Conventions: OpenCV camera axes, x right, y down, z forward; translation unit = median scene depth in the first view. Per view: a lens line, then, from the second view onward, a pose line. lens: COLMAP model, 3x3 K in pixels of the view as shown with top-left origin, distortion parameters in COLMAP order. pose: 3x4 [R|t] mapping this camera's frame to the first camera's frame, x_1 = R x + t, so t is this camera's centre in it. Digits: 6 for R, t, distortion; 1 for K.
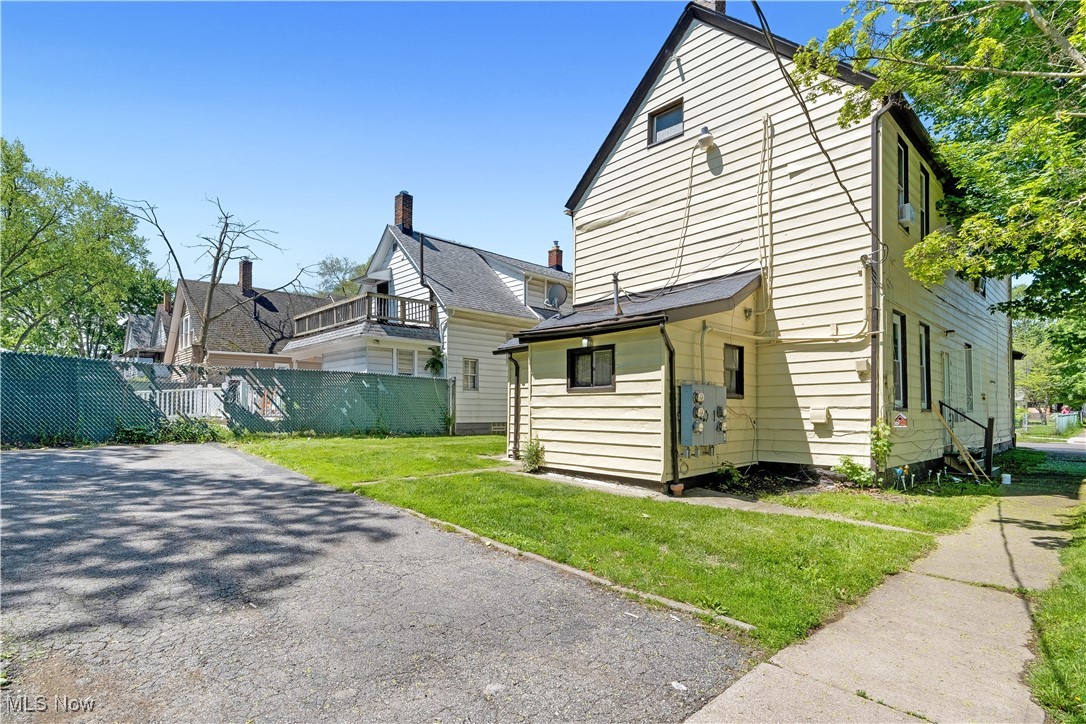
lens RADIAL K [[534.8, 0, 524.4], [0, 534.8, 409.5], [0, 0, 1]] dist [-0.001476, -0.000415]
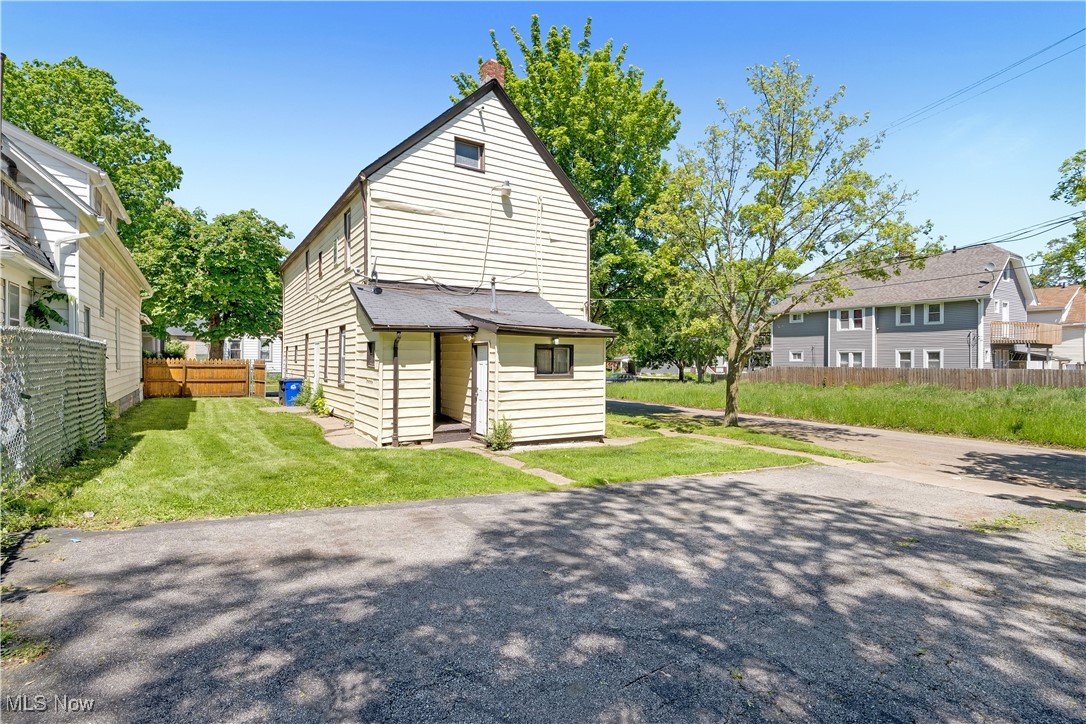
lens RADIAL K [[534.8, 0, 541.0], [0, 534.8, 359.4], [0, 0, 1]] dist [-0.001476, -0.000415]
pose [[0.163970, 0.000077, 0.986465, -1.016097], [-0.004347, 0.999990, 0.000645, -0.067797], [-0.986456, -0.004394, 0.163969, 0.689438]]
